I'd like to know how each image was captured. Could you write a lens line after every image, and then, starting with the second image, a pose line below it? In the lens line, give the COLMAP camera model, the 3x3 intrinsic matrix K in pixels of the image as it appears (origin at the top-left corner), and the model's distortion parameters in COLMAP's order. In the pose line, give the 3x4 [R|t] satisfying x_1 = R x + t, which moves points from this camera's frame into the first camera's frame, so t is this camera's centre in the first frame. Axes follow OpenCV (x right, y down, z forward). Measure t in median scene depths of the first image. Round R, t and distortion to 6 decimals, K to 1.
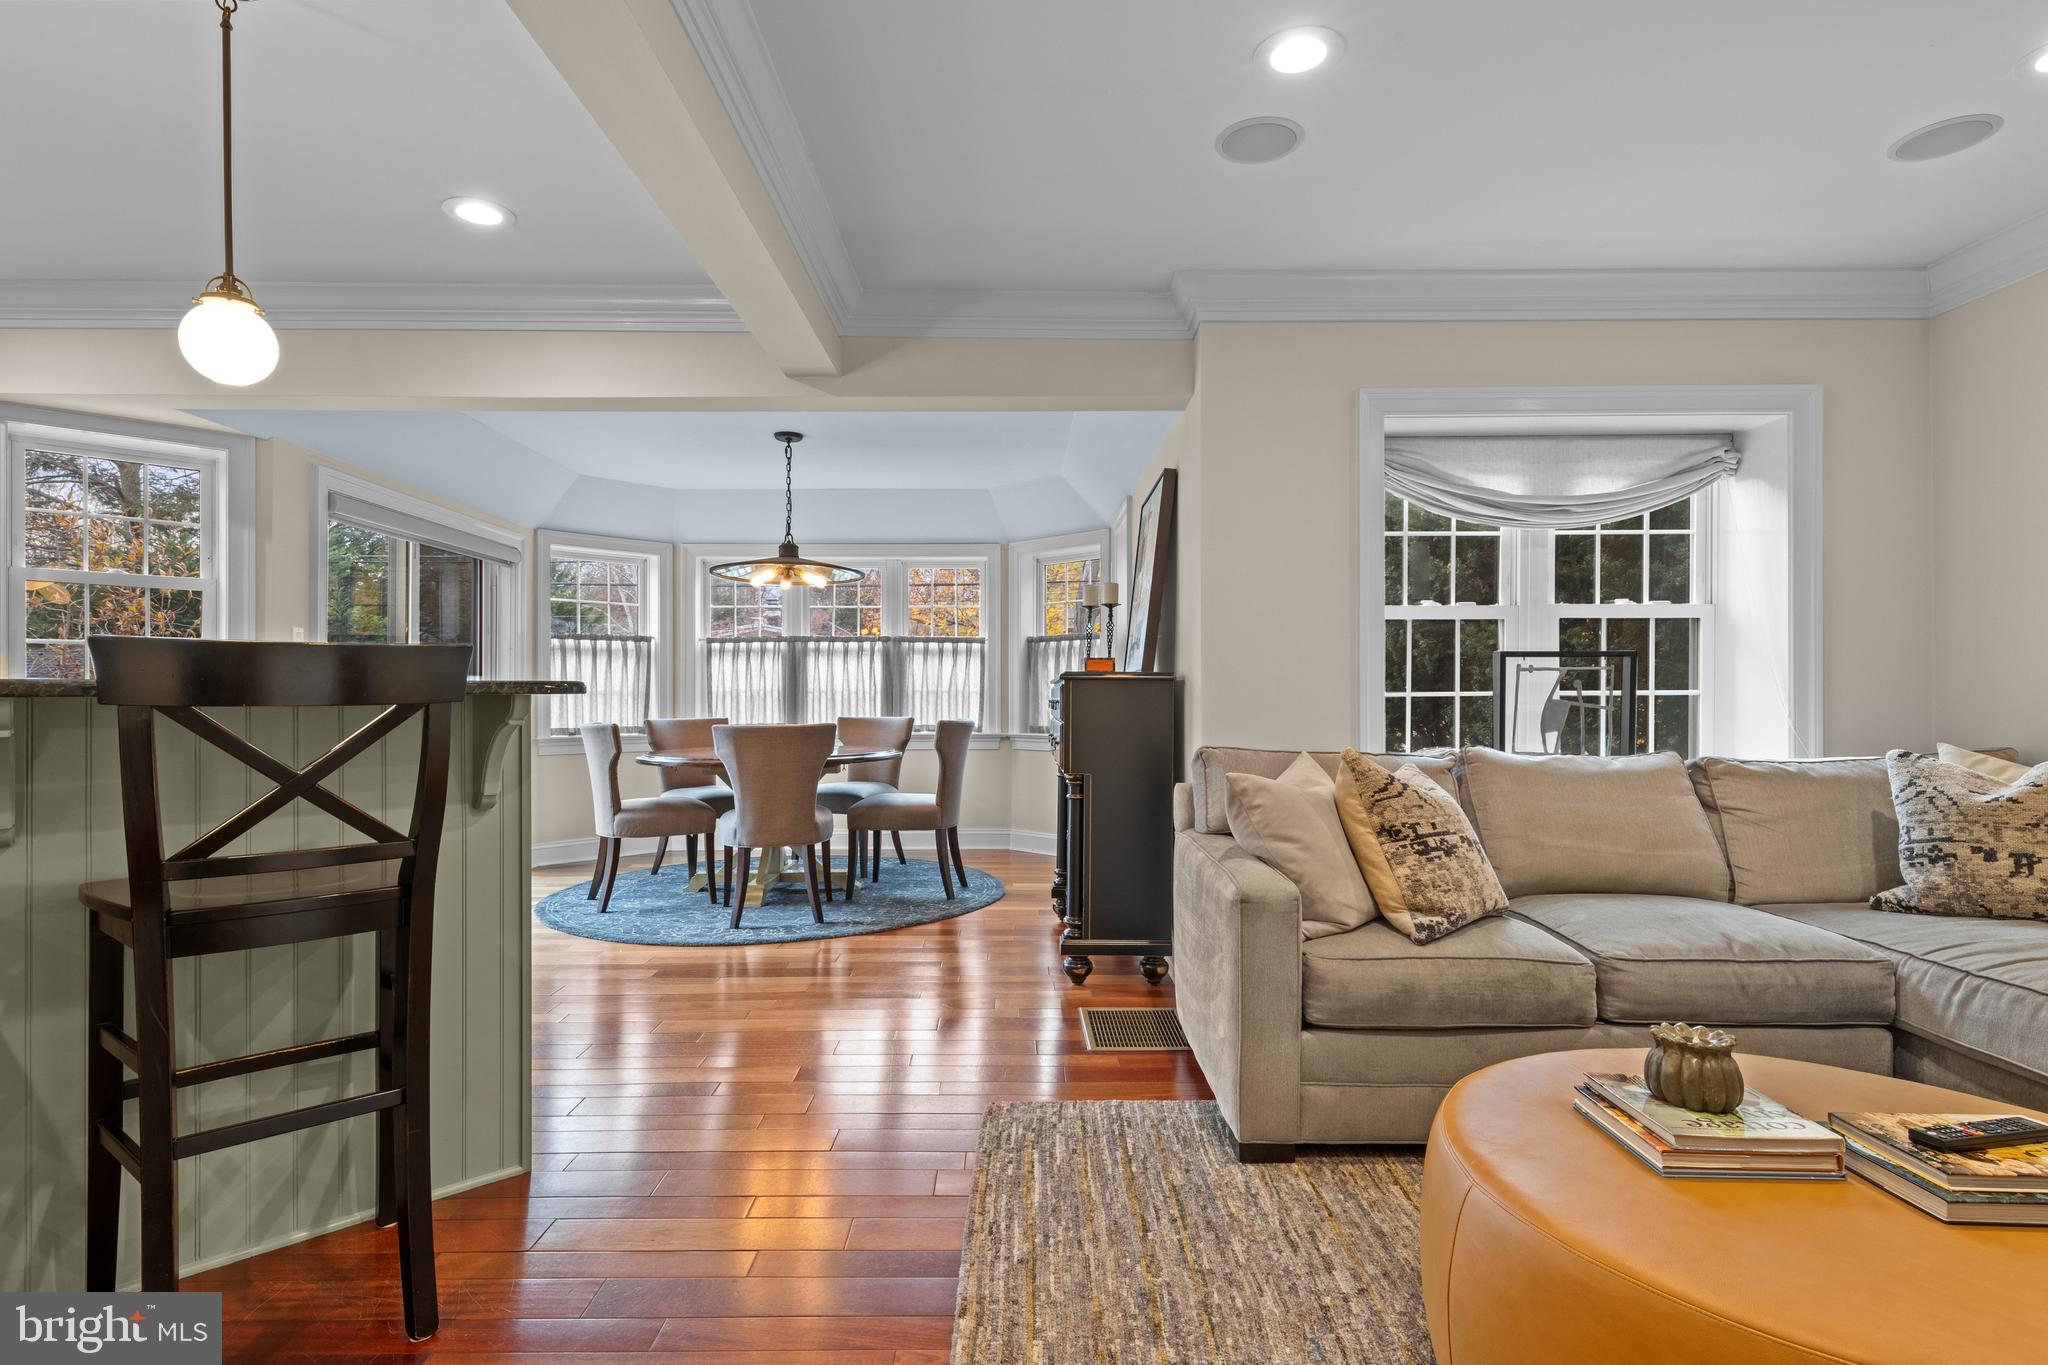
lens RADIAL K [[1019.8, 0, 1021.5], [0, 1019.8, 689.9], [0, 0, 1]] dist [0.001819, 0.000512]
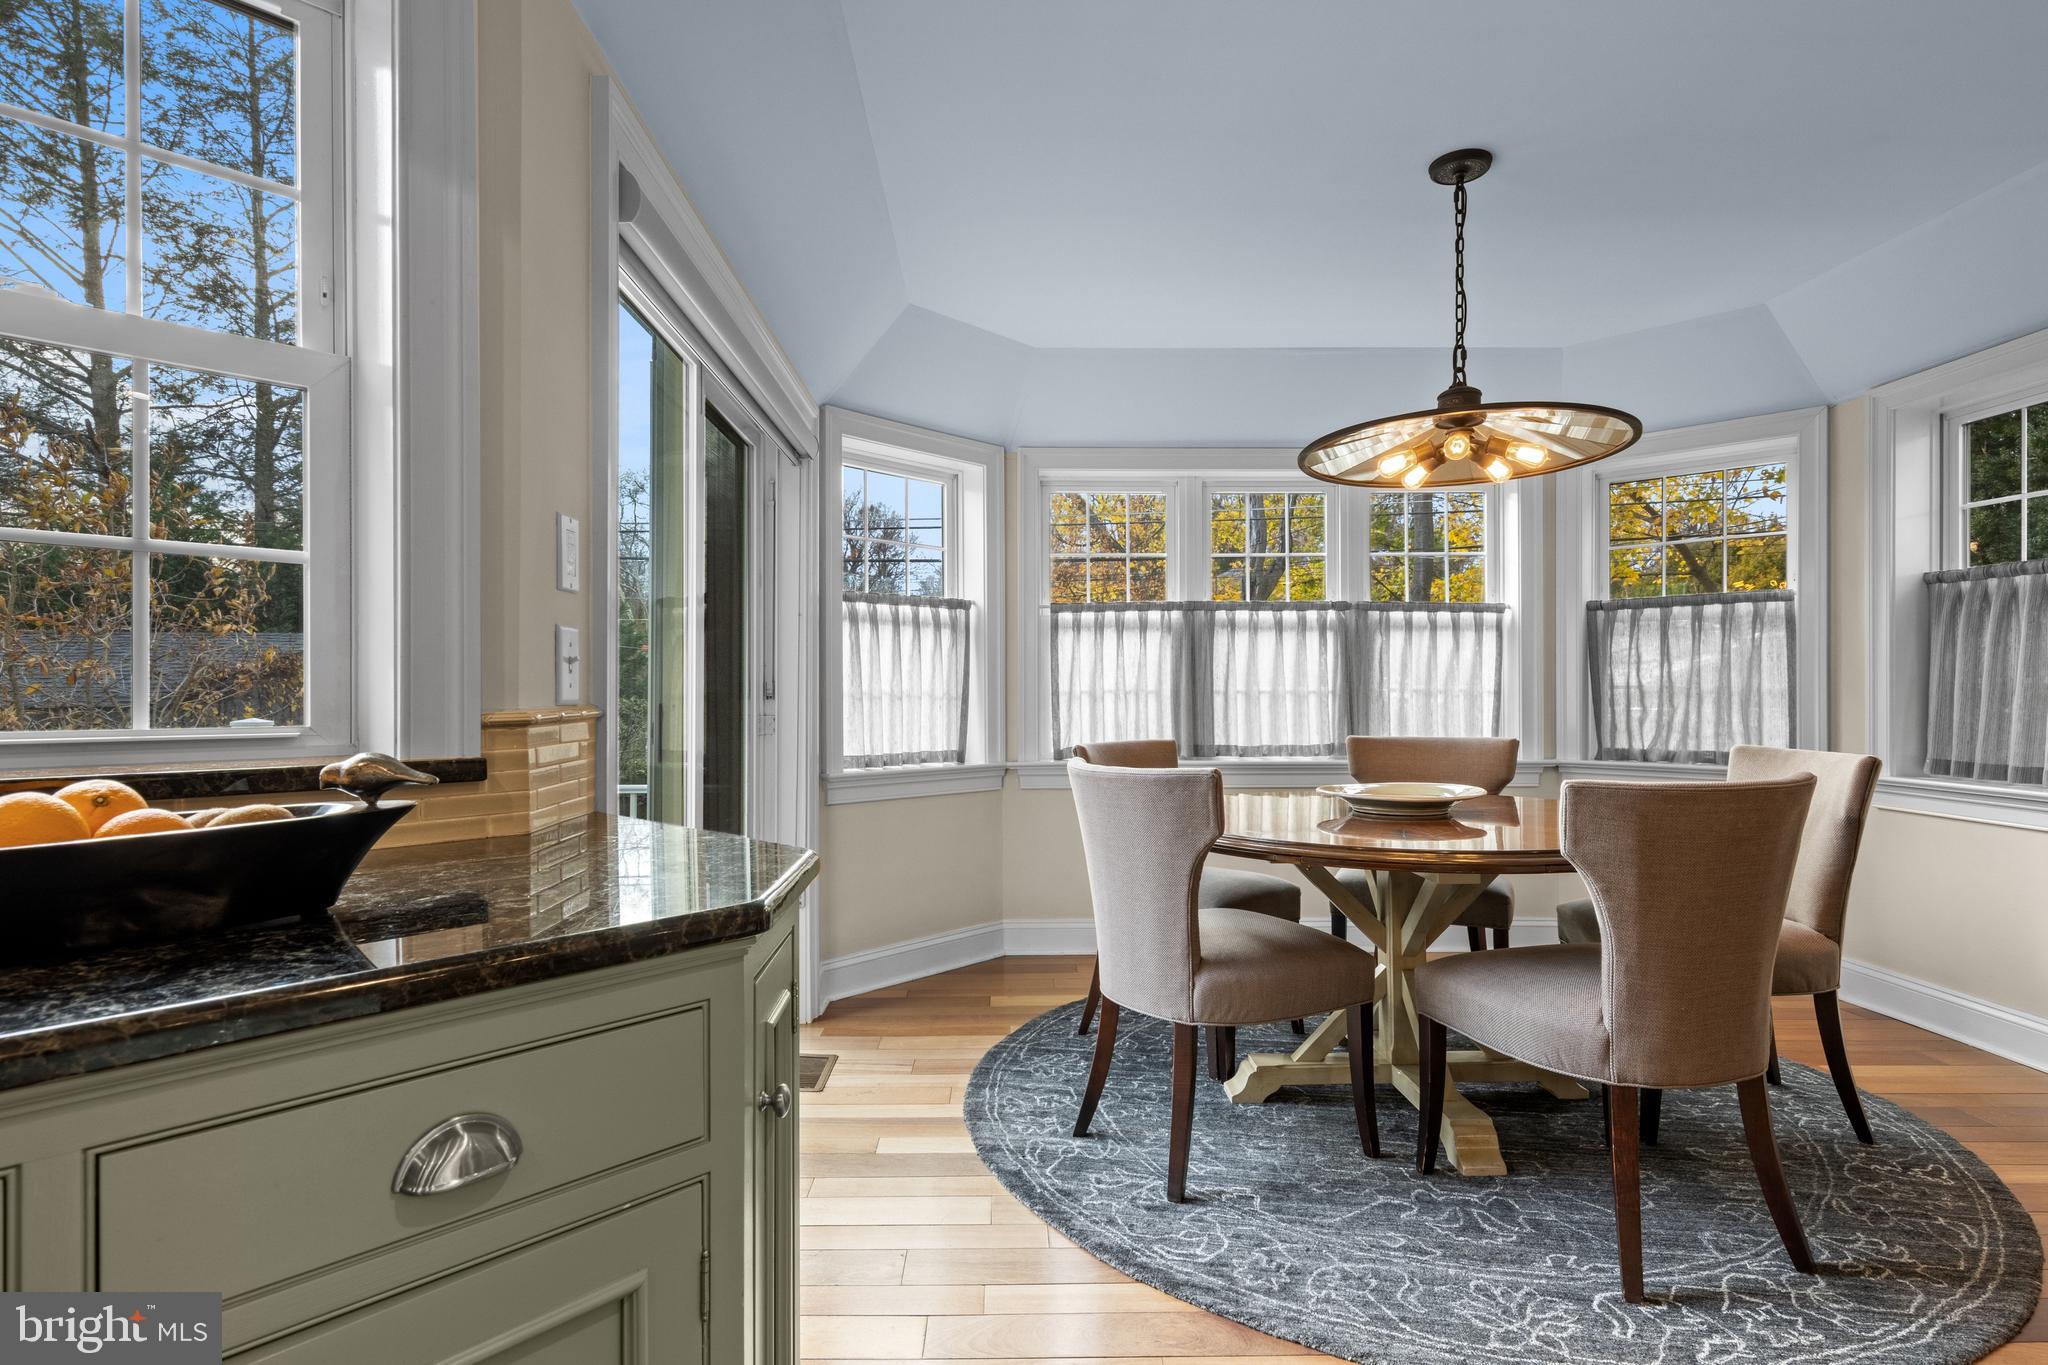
lens RADIAL K [[1019.8, 0, 1021.5], [0, 1019.8, 689.9], [0, 0, 1]] dist [0.001819, 0.000512]
pose [[0.999970, 0.001381, 0.007620, -0.338539], [-0.001439, 0.999970, 0.007574, -0.003602], [-0.007609, -0.007584, 0.999942, 0.394935]]
